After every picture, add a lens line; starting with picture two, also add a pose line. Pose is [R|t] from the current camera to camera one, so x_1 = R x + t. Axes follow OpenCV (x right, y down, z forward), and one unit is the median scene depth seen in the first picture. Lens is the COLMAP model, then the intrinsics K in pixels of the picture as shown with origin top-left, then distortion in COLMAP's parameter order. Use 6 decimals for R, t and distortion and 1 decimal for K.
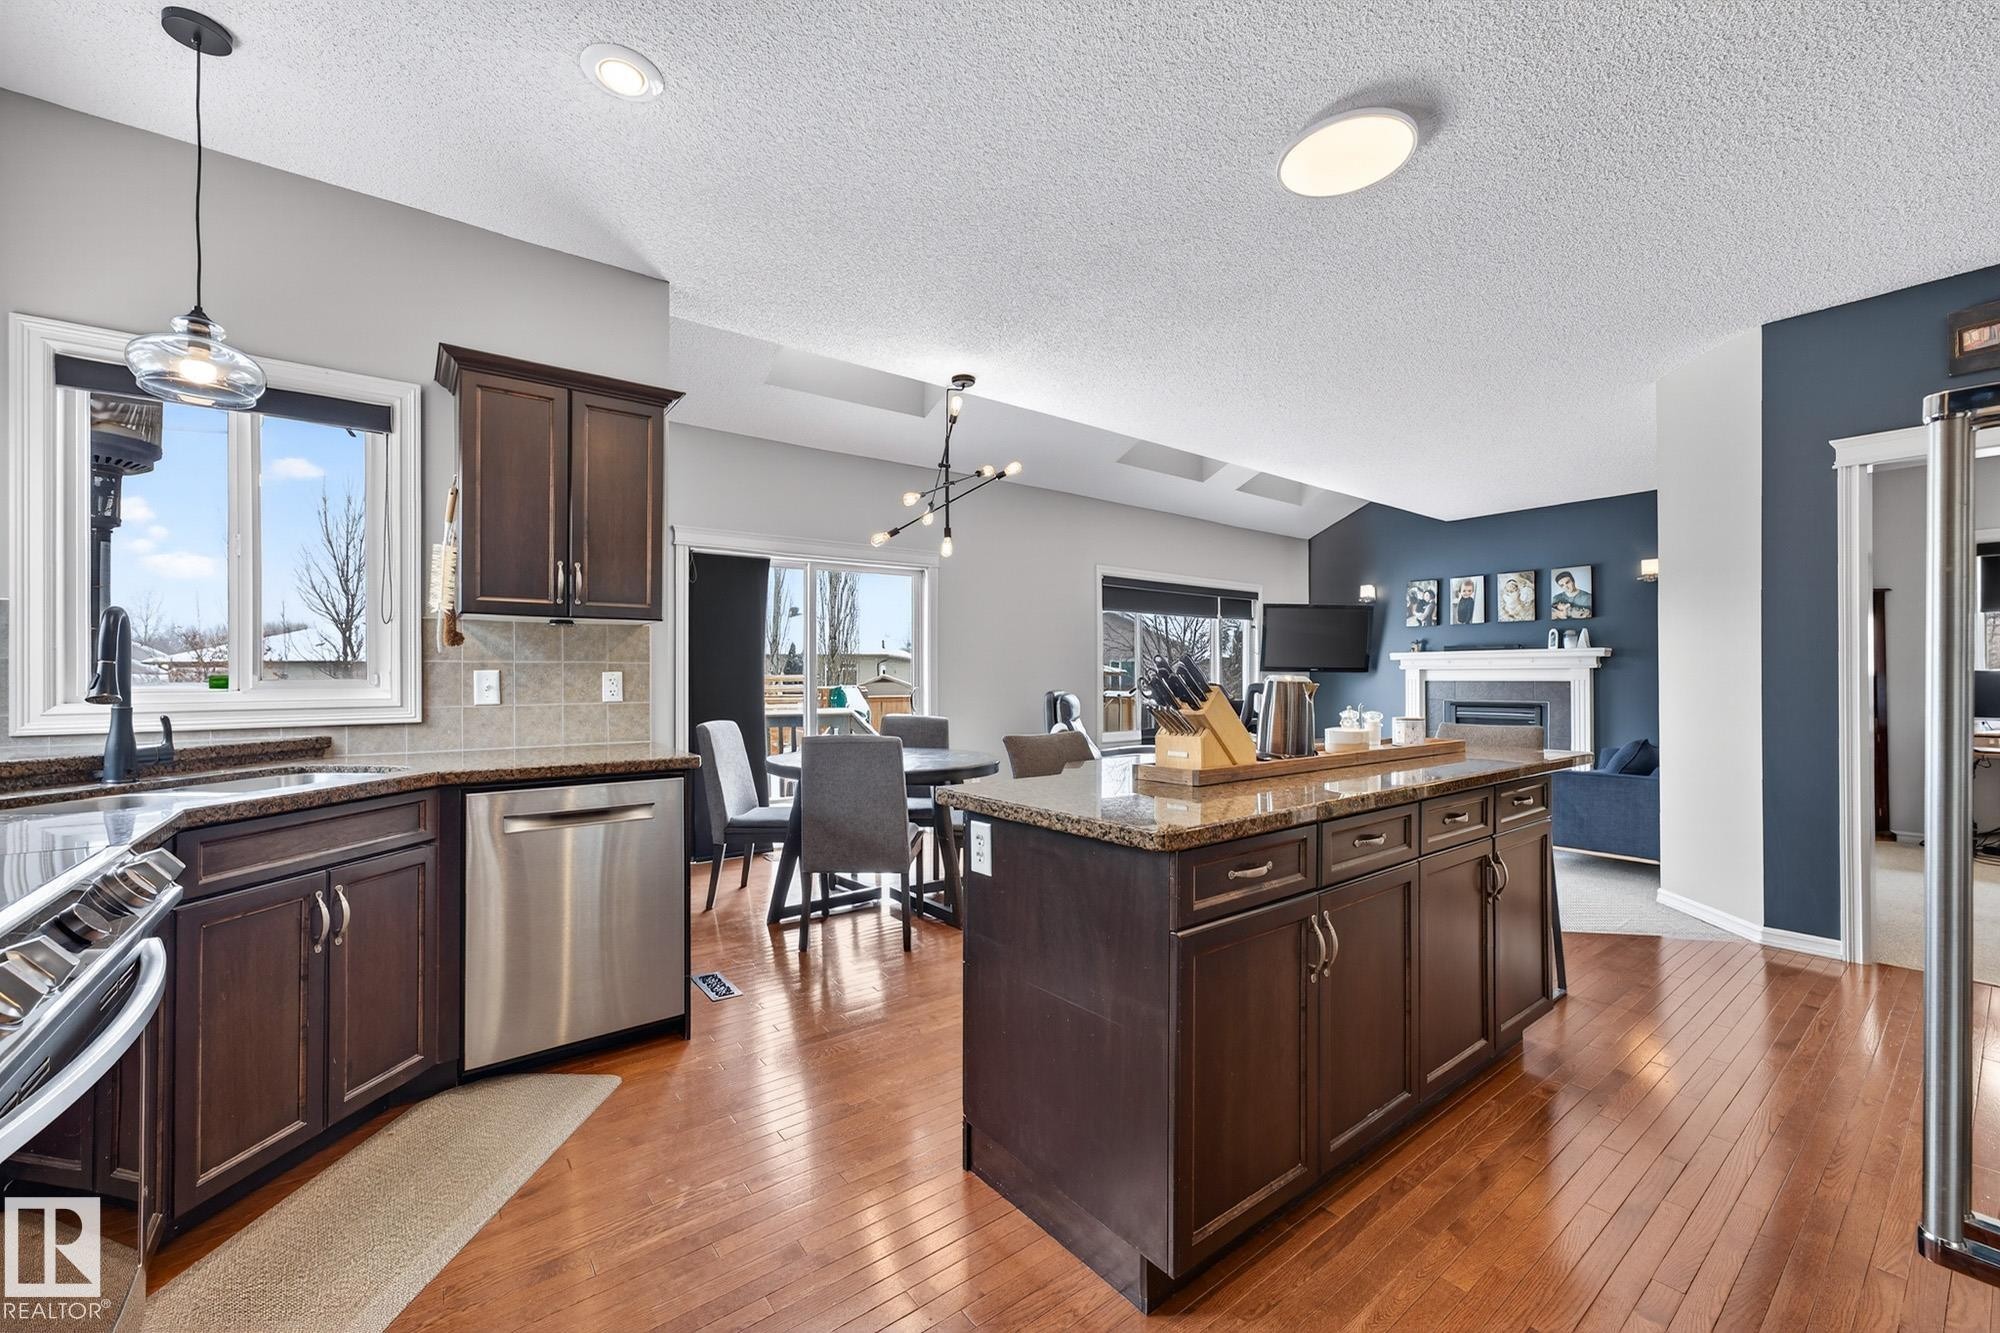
lens RADIAL K [[800.0, 0, 996.1], [0, 800.0, 670.2], [0, 0, 1]] dist [-0.012171, 0.002848]
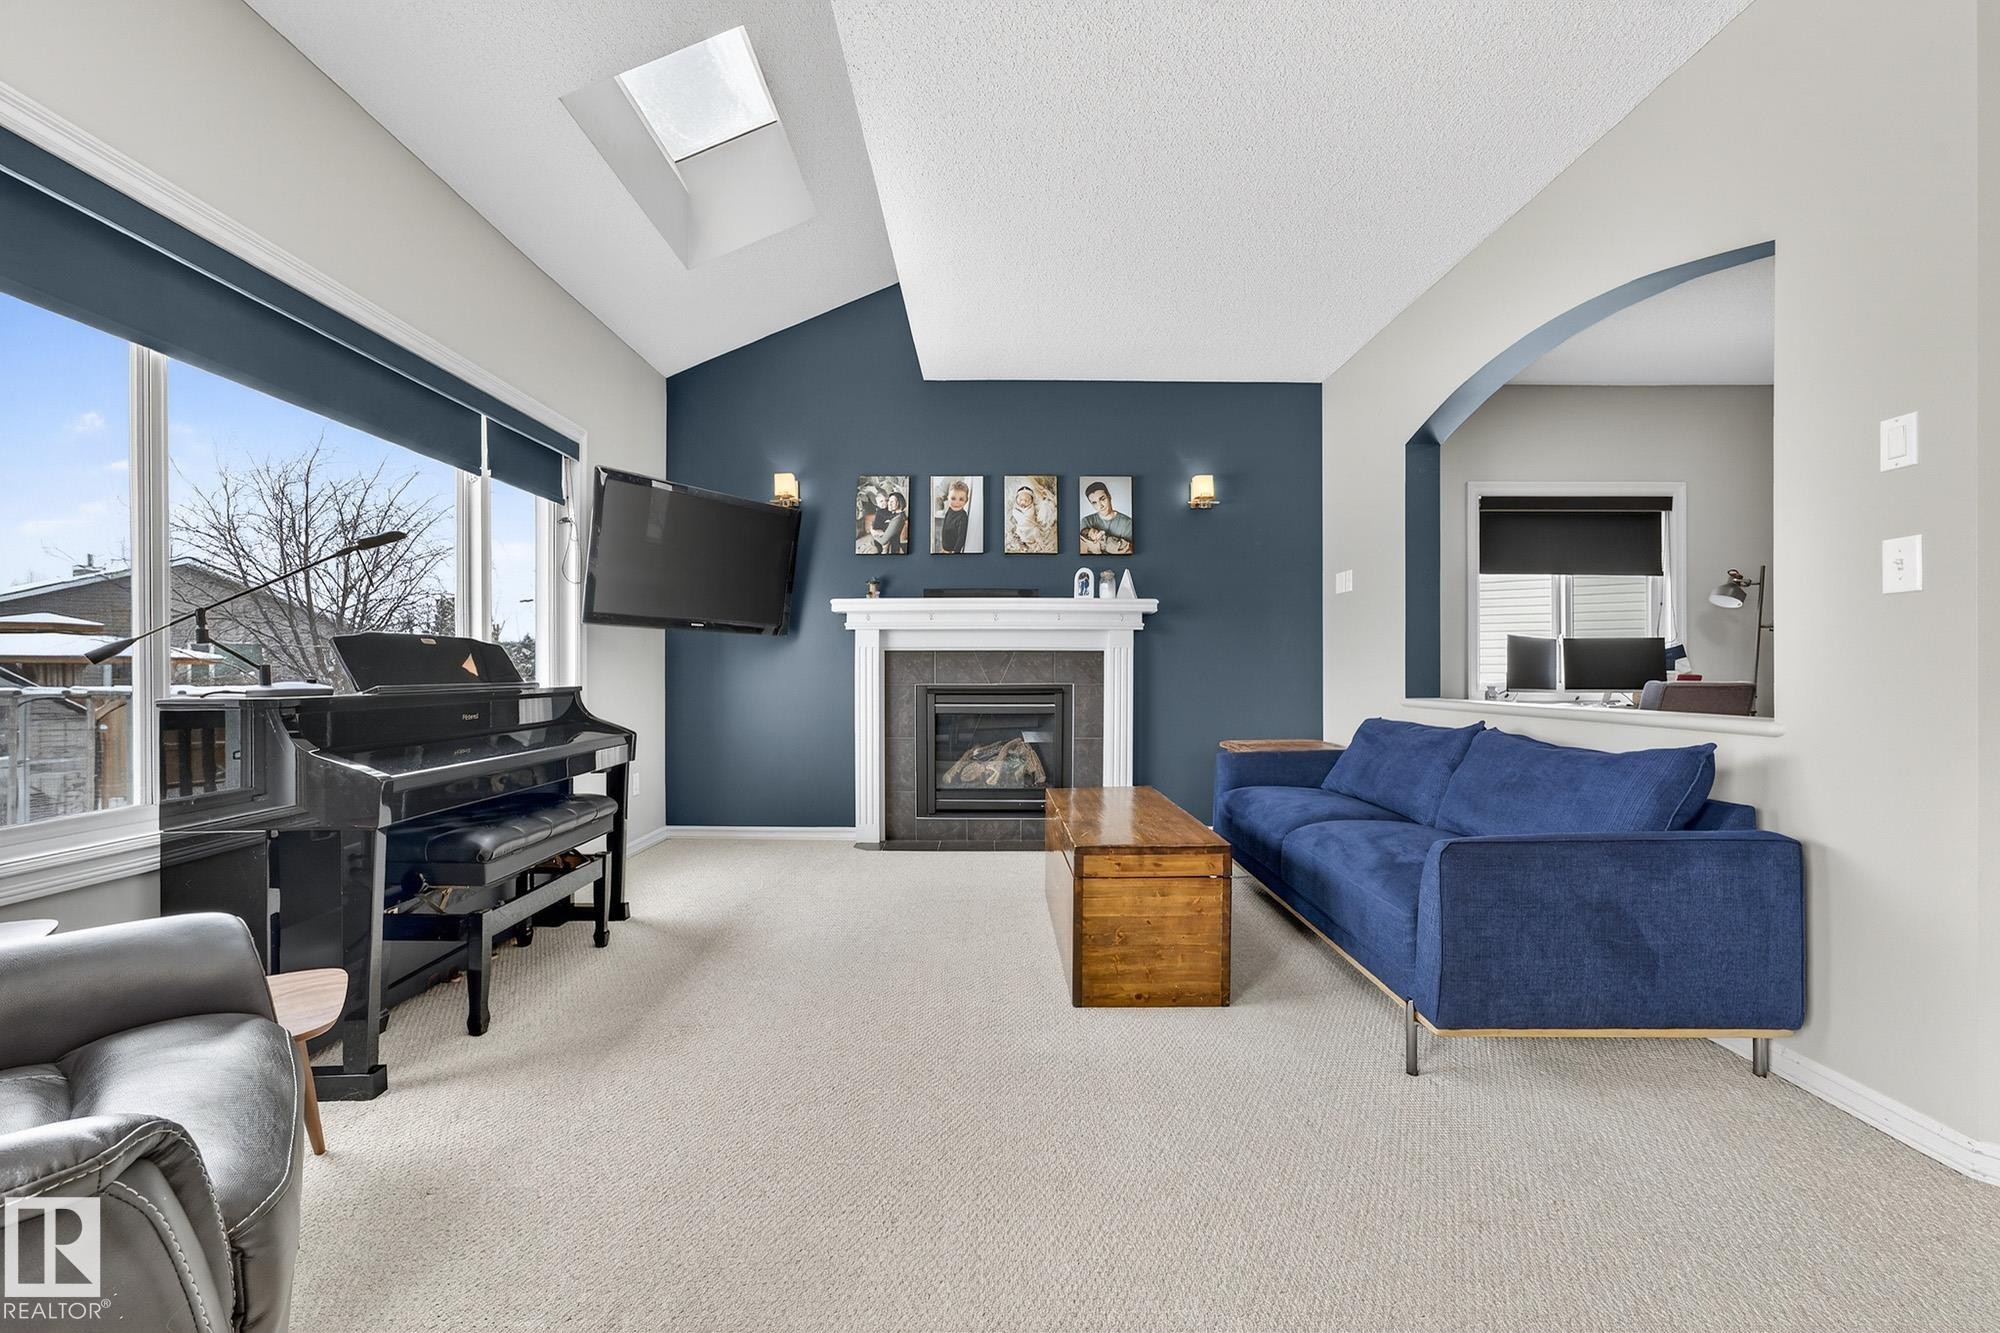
lens RADIAL K [[800.0, 0, 991.2], [0, 800.0, 666.6], [0, 0, 1]] dist [-0.012171, 0.002848]
pose [[0.605165, 0.012319, 0.796005, 0.133487], [-0.009563, 0.999921, -0.008205, 0.031886], [-0.796043, -0.002647, 0.605234, 0.632133]]
